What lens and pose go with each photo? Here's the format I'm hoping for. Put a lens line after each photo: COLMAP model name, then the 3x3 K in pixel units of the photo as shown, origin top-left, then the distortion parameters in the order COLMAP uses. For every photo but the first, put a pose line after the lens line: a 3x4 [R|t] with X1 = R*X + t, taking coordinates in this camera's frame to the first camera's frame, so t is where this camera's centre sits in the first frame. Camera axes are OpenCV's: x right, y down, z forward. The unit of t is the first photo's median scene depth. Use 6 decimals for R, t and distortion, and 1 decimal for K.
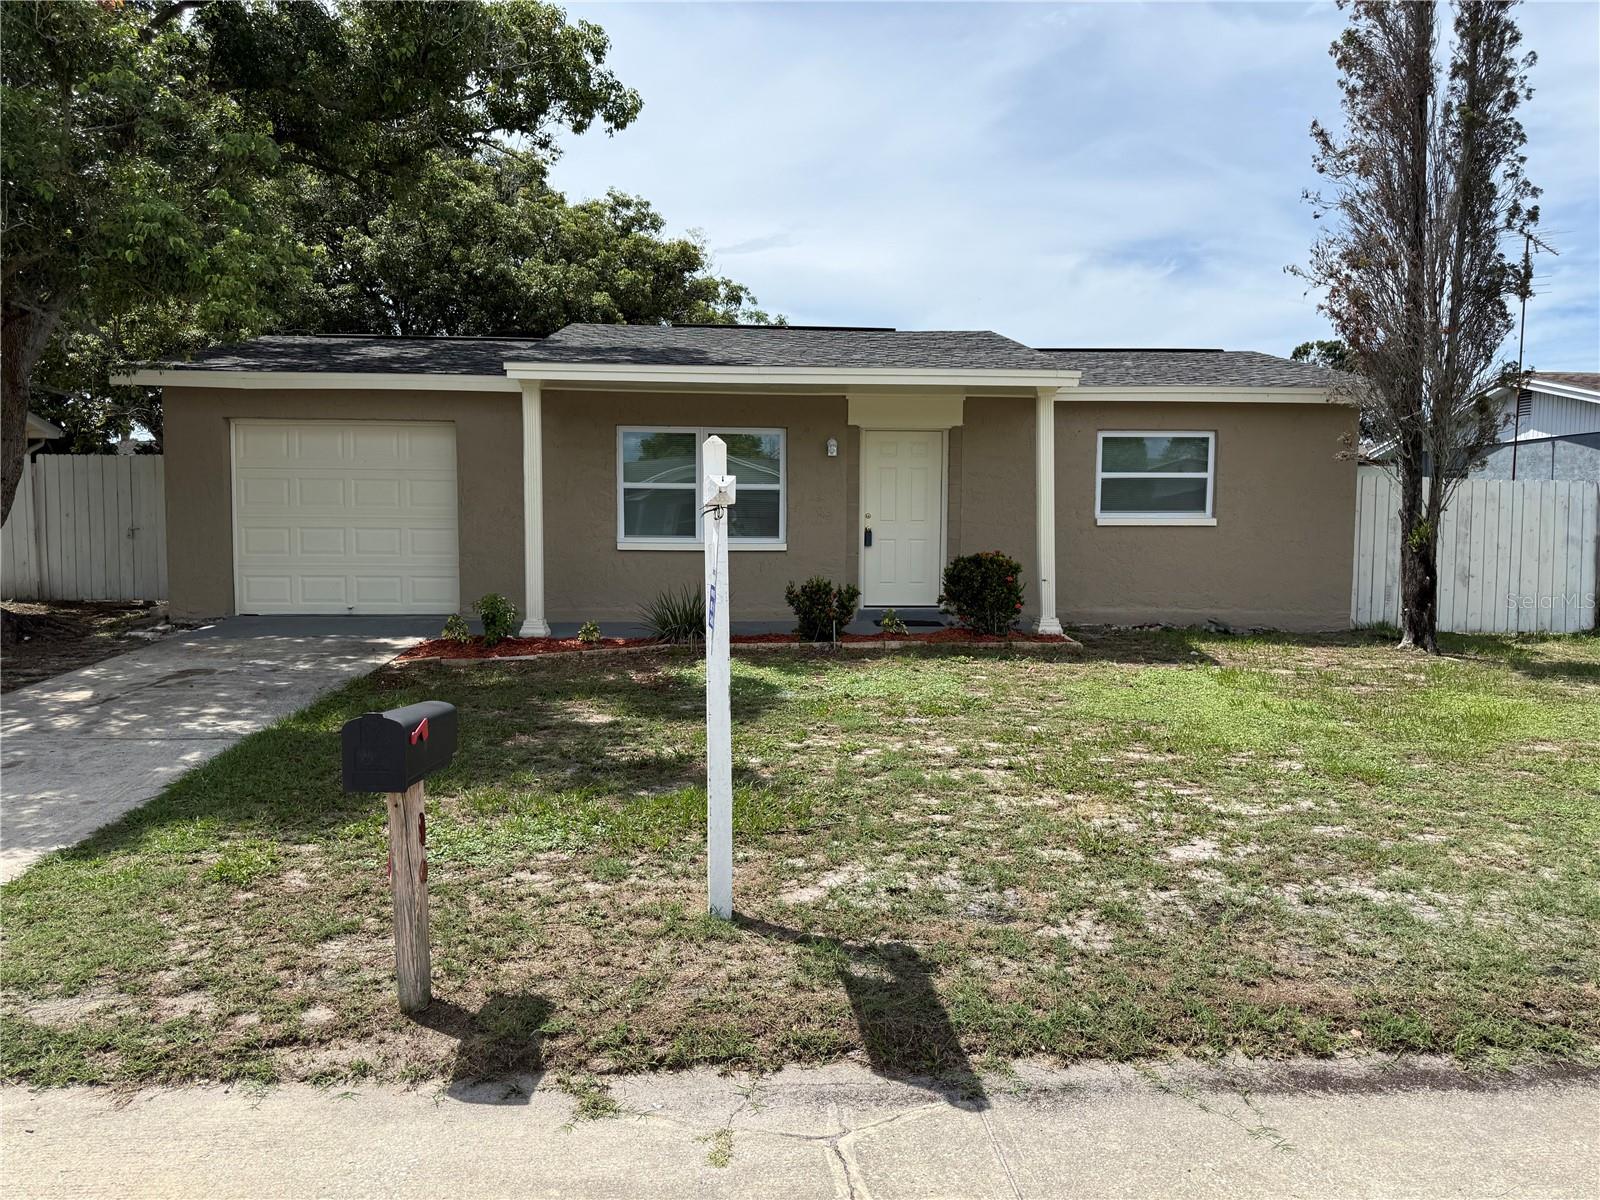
lens RADIAL K [[1117.0, 0, 800.0], [0, 1117.0, 600.0], [0, 0, 1]] dist [0.067853, -0.085637]
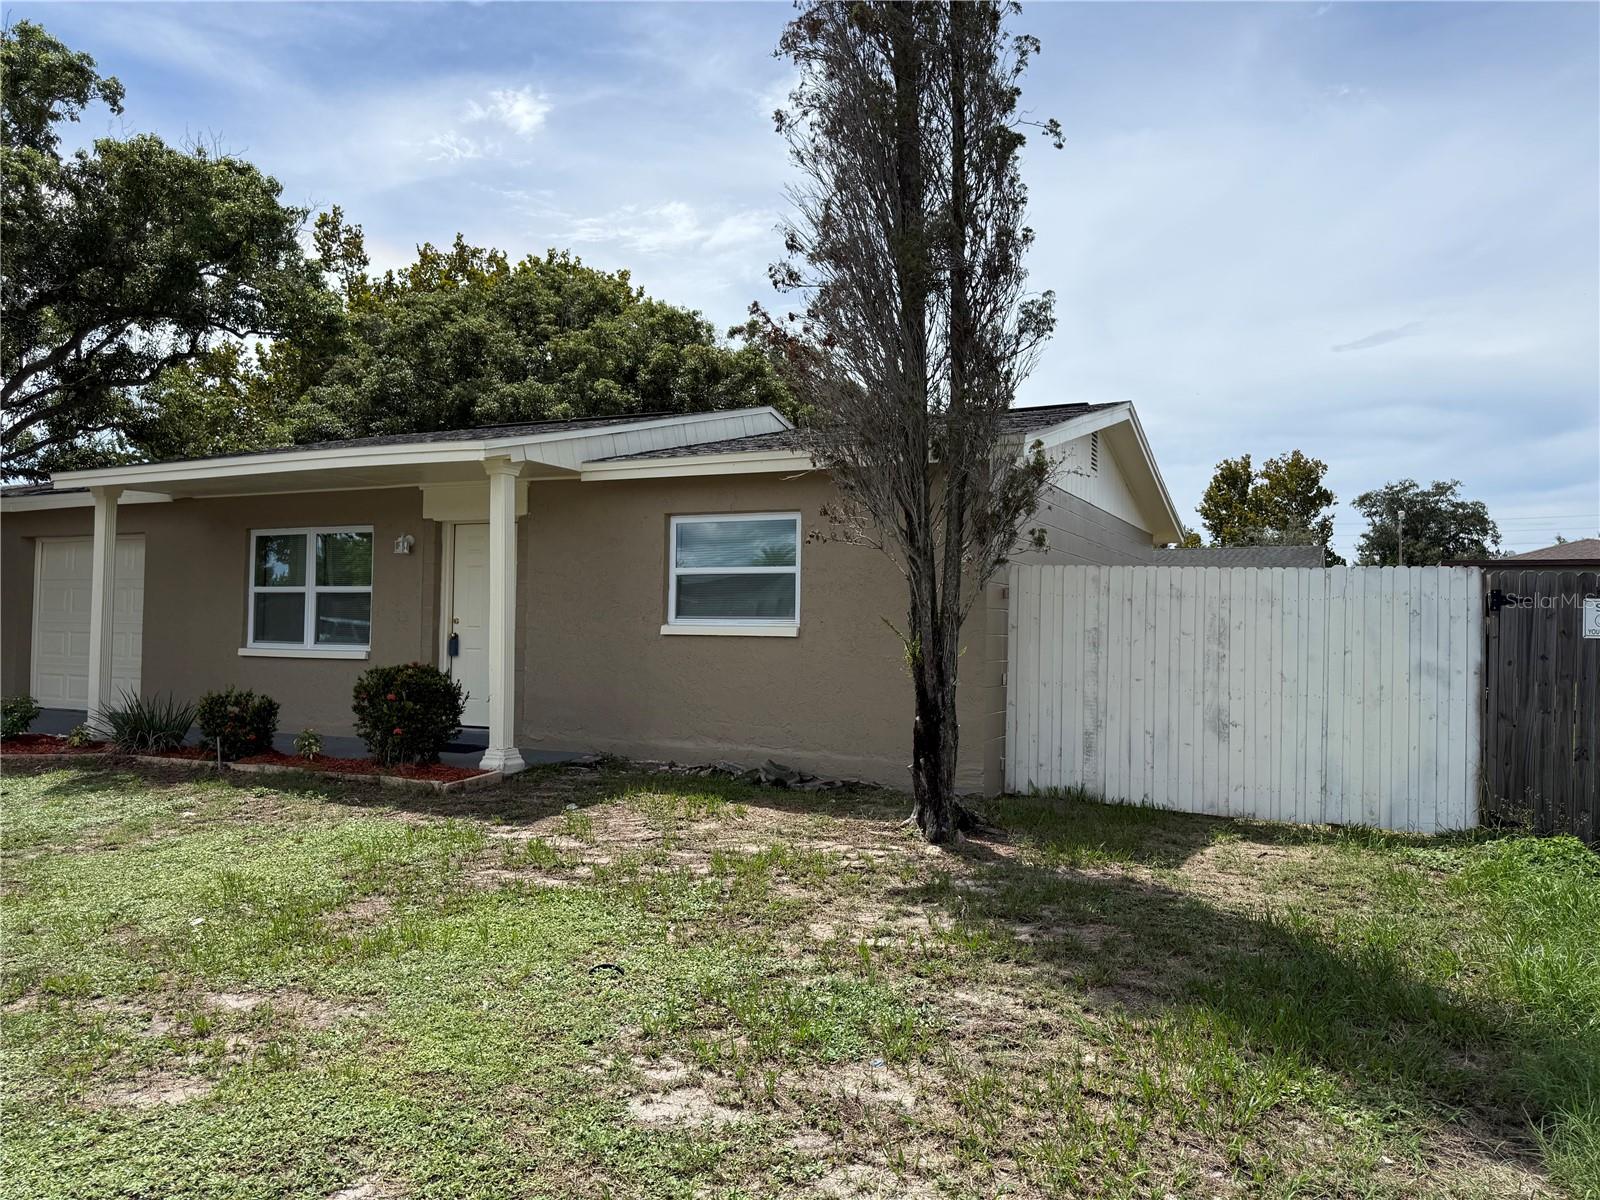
lens RADIAL K [[1142.1, 0, 805.4], [0, 1142.1, 610.2], [0, 0, 1]] dist [0.021844, -0.007693]
pose [[0.875063, -0.002188, -0.484003, 0.755202], [-0.044484, 0.995394, -0.084927, -0.020192], [0.481960, 0.095847, 0.870935, 0.358273]]
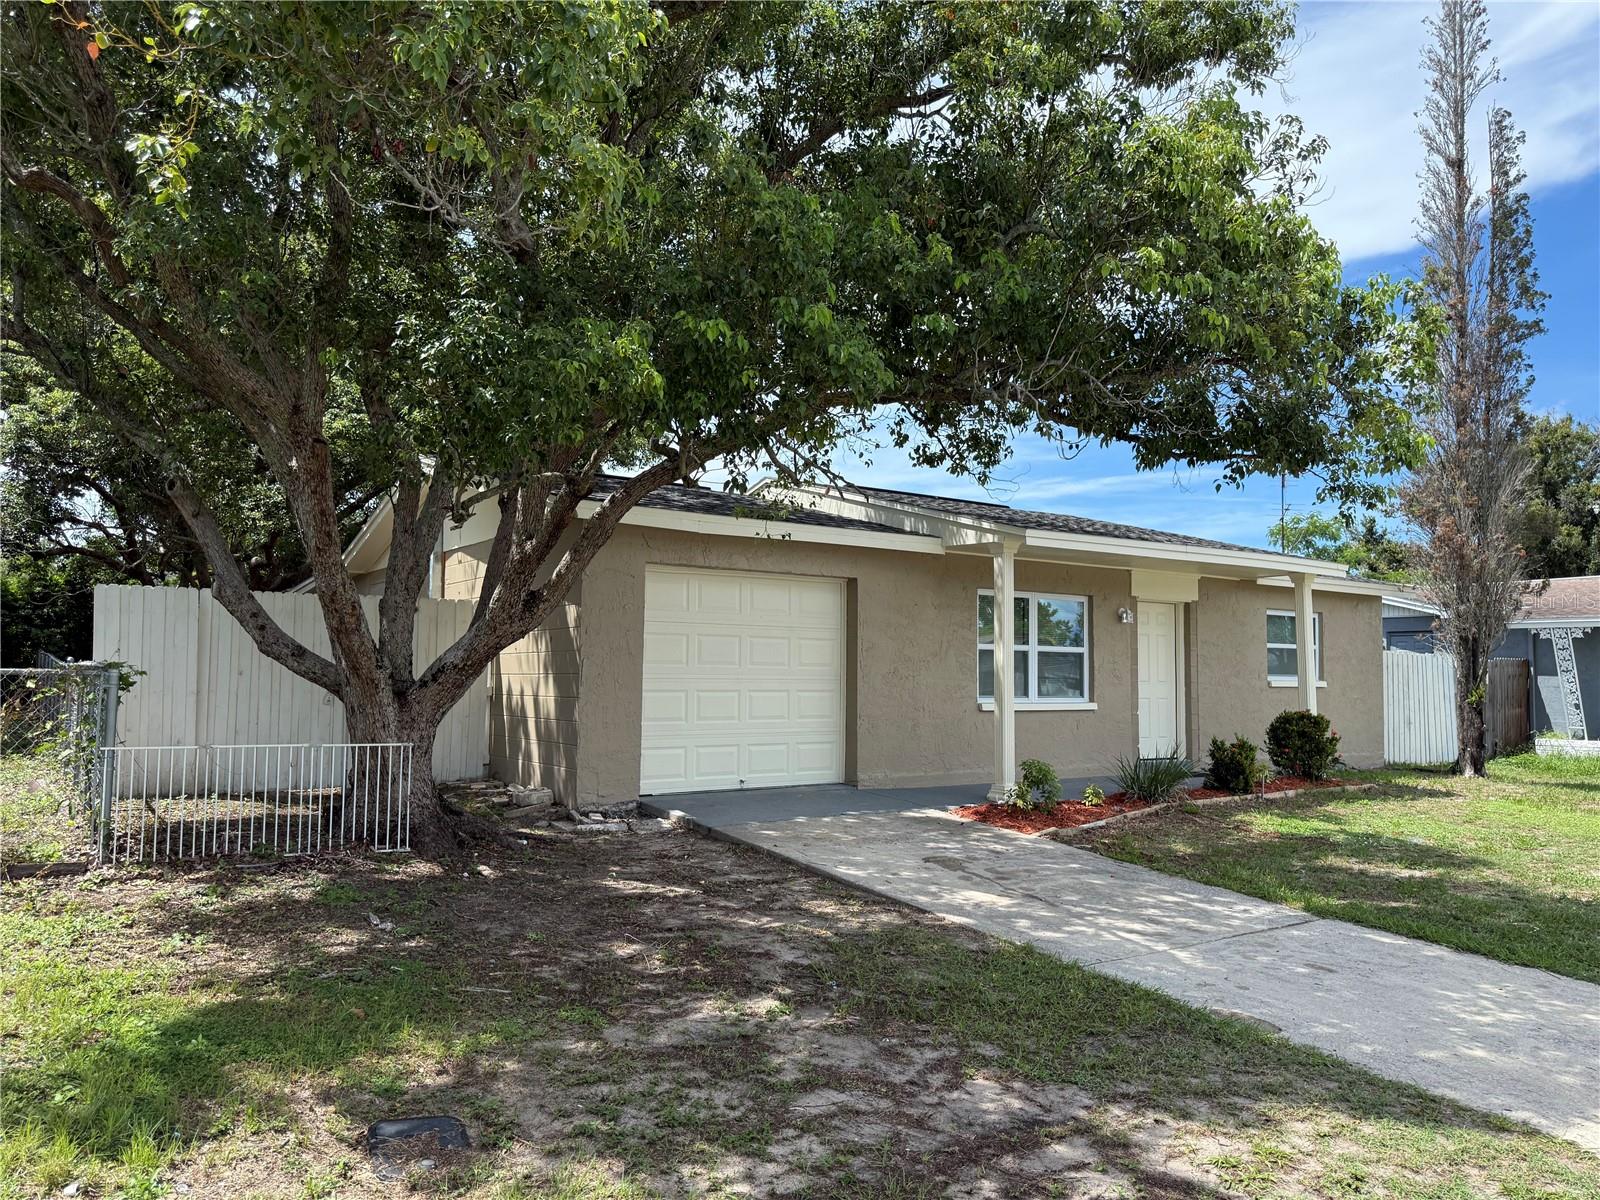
lens RADIAL K [[1117.0, 0, 800.0], [0, 1117.0, 600.0], [0, 0, 1]] dist [0.067853, -0.085637]
pose [[0.848463, 0.038525, 0.527851, -0.827946], [0.027617, 0.992766, -0.116848, -0.030057], [-0.528534, 0.113719, 0.841261, 0.223920]]
